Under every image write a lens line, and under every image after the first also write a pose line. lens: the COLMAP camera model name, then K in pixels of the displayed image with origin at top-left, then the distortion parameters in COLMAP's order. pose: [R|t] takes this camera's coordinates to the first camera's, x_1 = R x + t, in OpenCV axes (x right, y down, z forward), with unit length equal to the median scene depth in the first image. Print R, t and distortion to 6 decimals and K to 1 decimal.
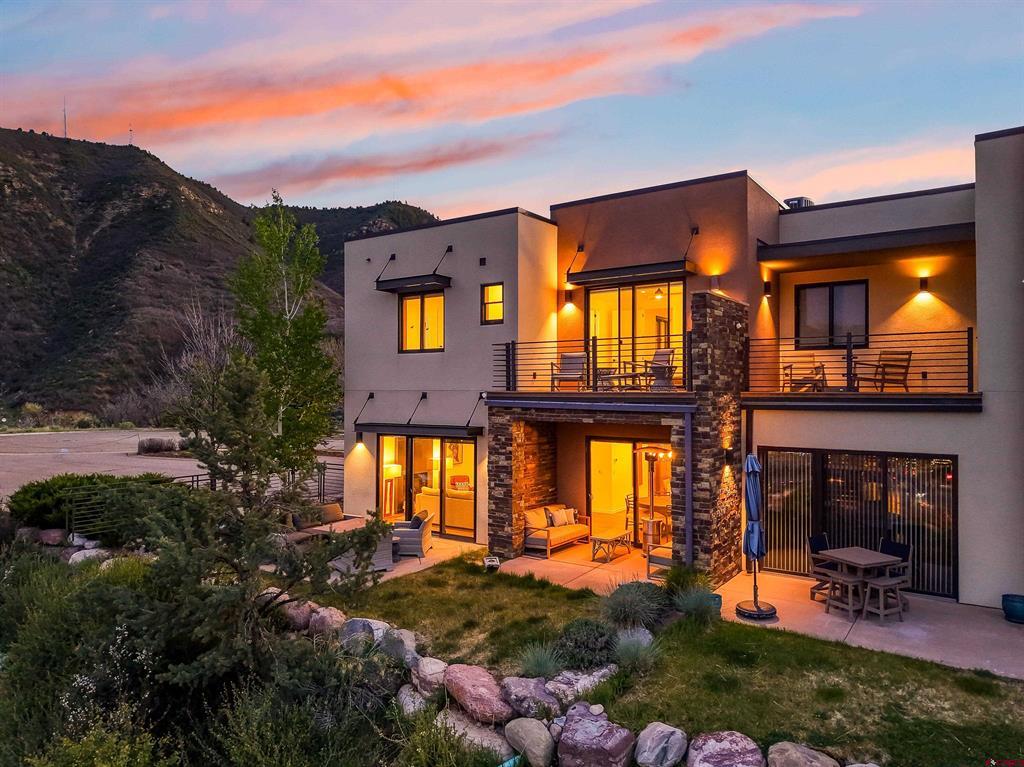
lens RADIAL K [[701.7, 0, 506.8], [0, 701.7, 383.0], [0, 0, 1]] dist [-0.008500, -0.003193]
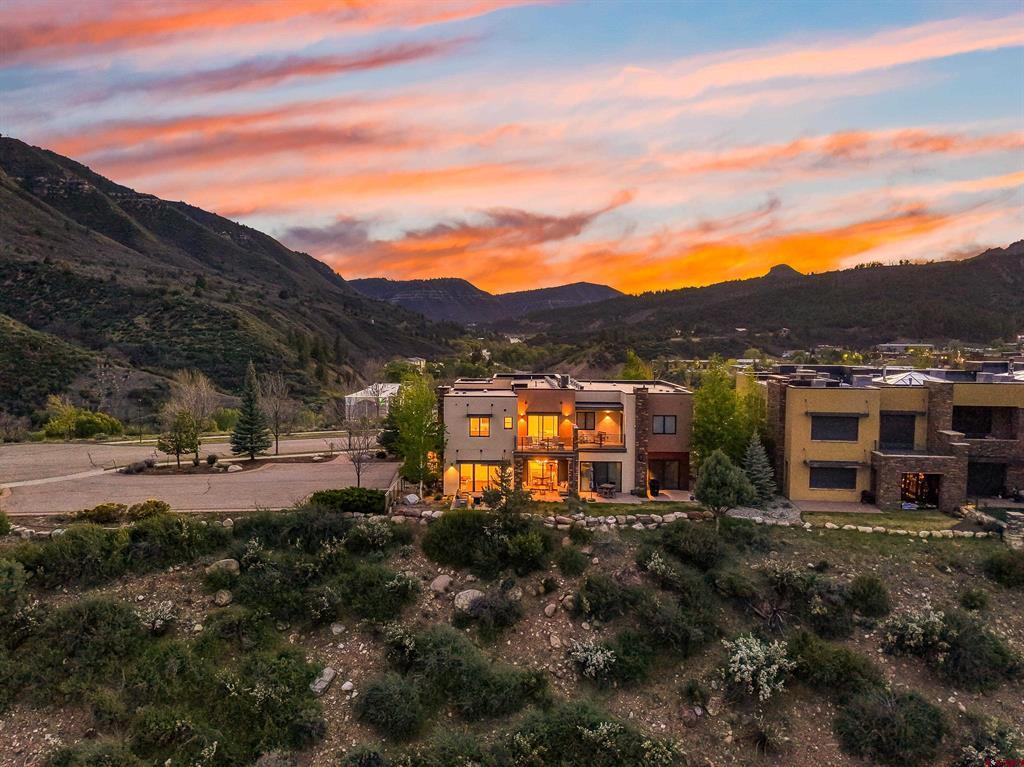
lens RADIAL K [[707.9, 0, 512.7], [0, 707.9, 358.6], [0, 0, 1]] dist [0.006237, 0.000191]
pose [[0.810498, -0.015251, 0.585543, -2.112106], [-0.015271, 0.998771, 0.047152, -0.620895], [-0.585543, -0.047158, 0.809269, -1.846775]]
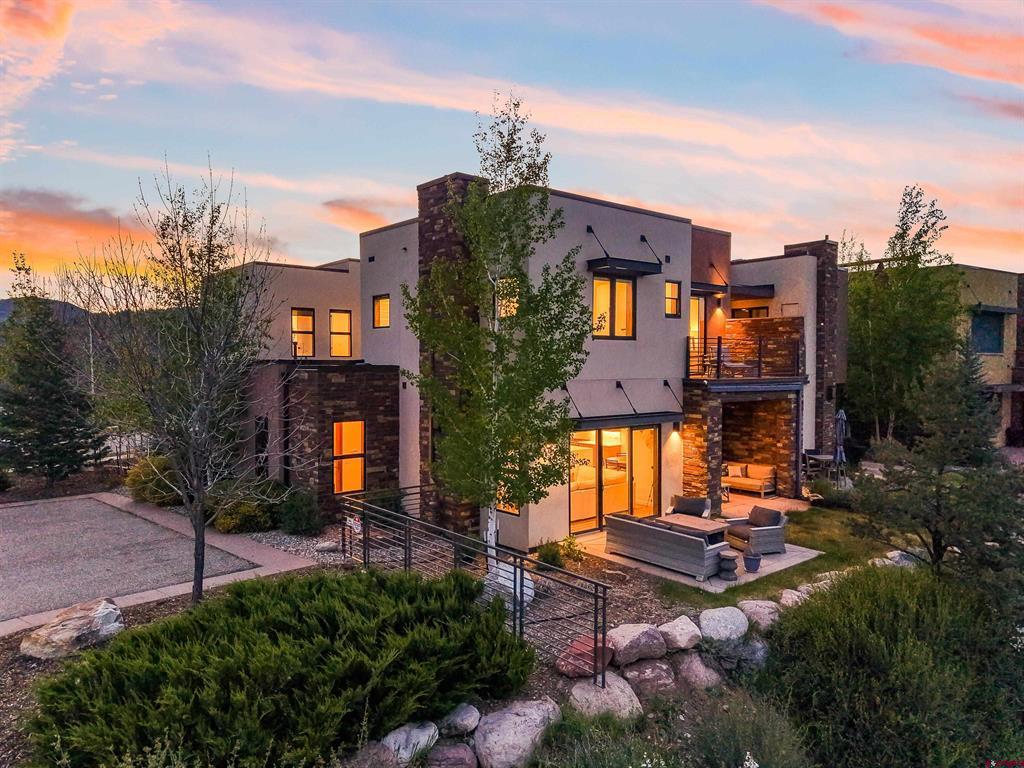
lens RADIAL K [[701.7, 0, 506.8], [0, 701.7, 383.5], [0, 0, 1]] dist [-0.008500, -0.003193]
pose [[0.265480, -0.019093, 0.963927, -1.250003], [0.004095, 0.999817, 0.018676, -0.001559], [-0.964108, -0.001010, 0.265510, 1.027044]]
